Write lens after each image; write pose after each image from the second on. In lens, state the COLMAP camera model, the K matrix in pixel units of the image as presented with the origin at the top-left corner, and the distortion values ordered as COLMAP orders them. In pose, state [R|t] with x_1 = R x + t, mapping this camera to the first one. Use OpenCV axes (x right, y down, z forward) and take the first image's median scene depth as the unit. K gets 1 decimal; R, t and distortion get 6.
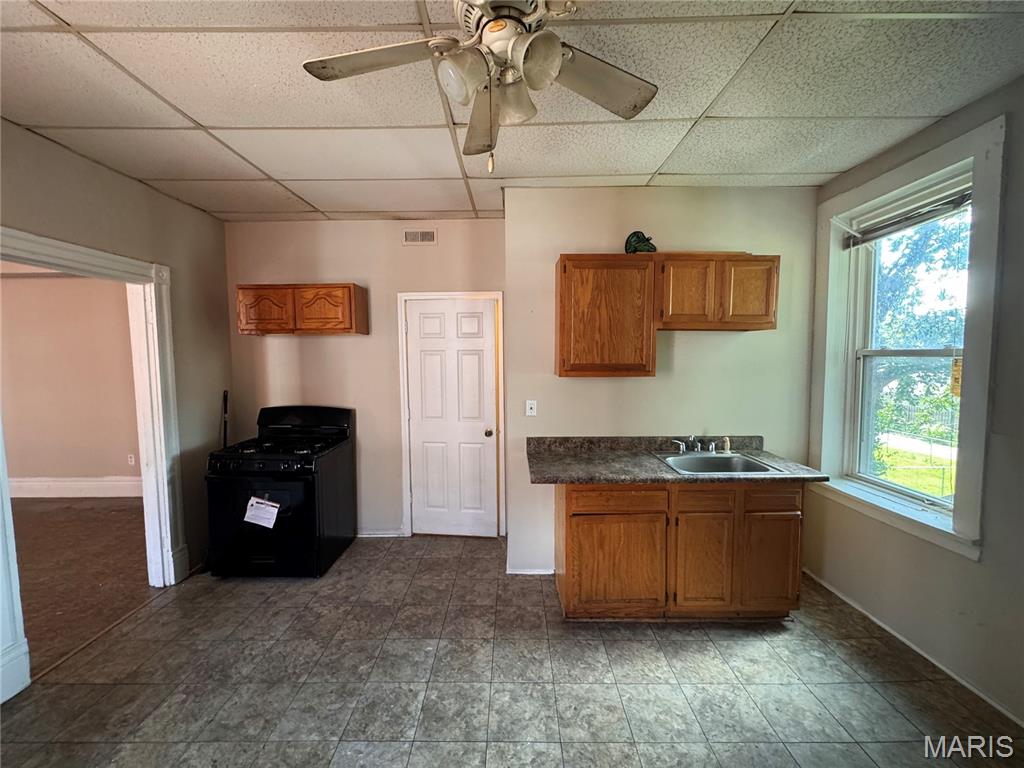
lens RADIAL K [[408.0, 0, 511.4], [0, 408.0, 383.8], [0, 0, 1]] dist [-0.001891, -0.000091]
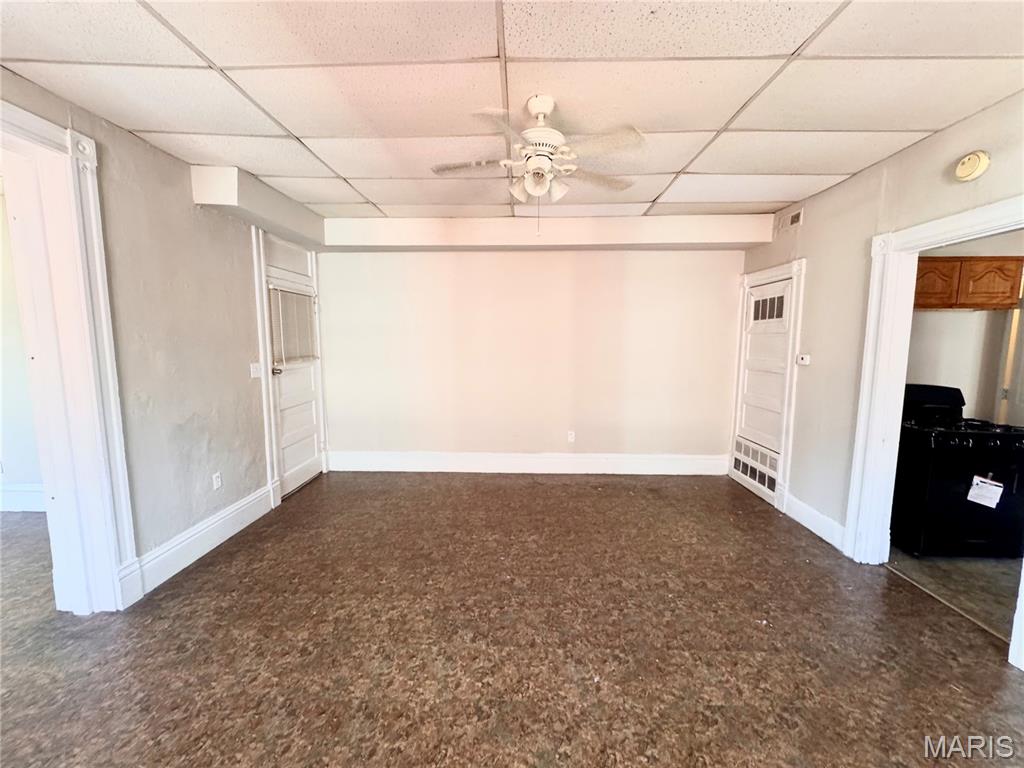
lens RADIAL K [[408.0, 0, 511.4], [0, 408.0, 383.8], [0, 0, 1]] dist [-0.001891, -0.000091]
pose [[0.999519, 0.013808, -0.027767, -1.959608], [-0.012738, 0.999183, 0.038367, 0.038961], [0.028274, -0.037994, 0.998878, 0.004019]]
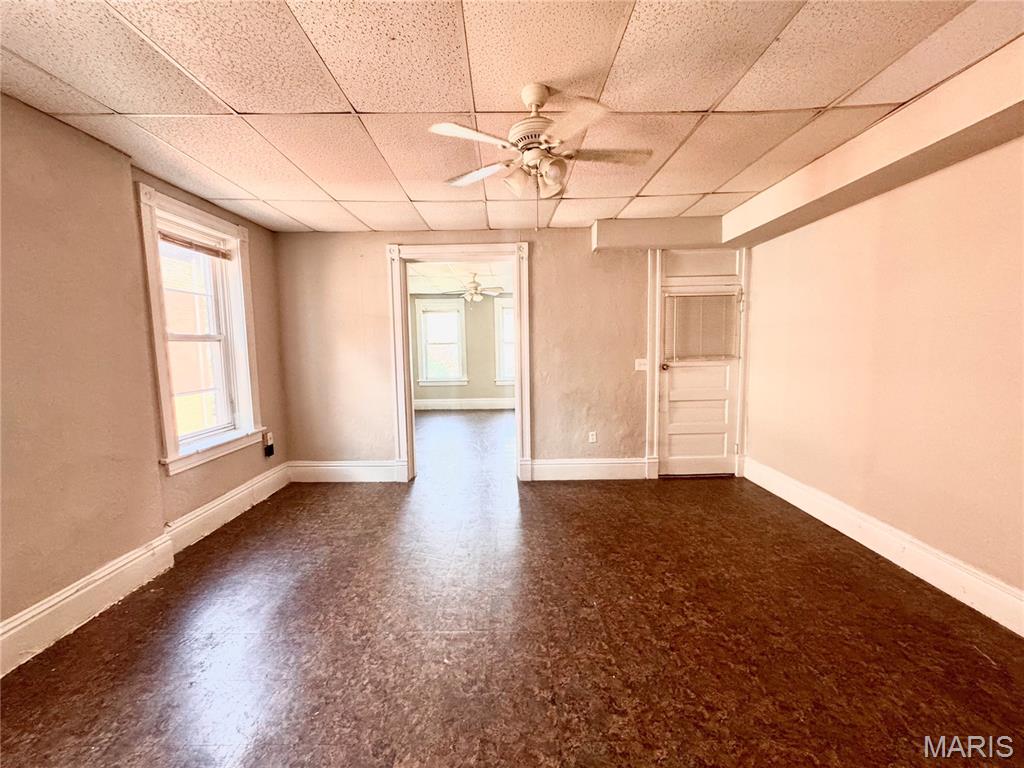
lens RADIAL K [[409.3, 0, 511.1], [0, 409.3, 383.3], [0, 0, 1]] dist [-0.002551, -0.000189]
pose [[-0.005117, 0.102669, -0.994702, -1.100014], [-0.051745, 0.993356, 0.102796, -0.014592], [0.998647, 0.051997, 0.000230, 0.817320]]
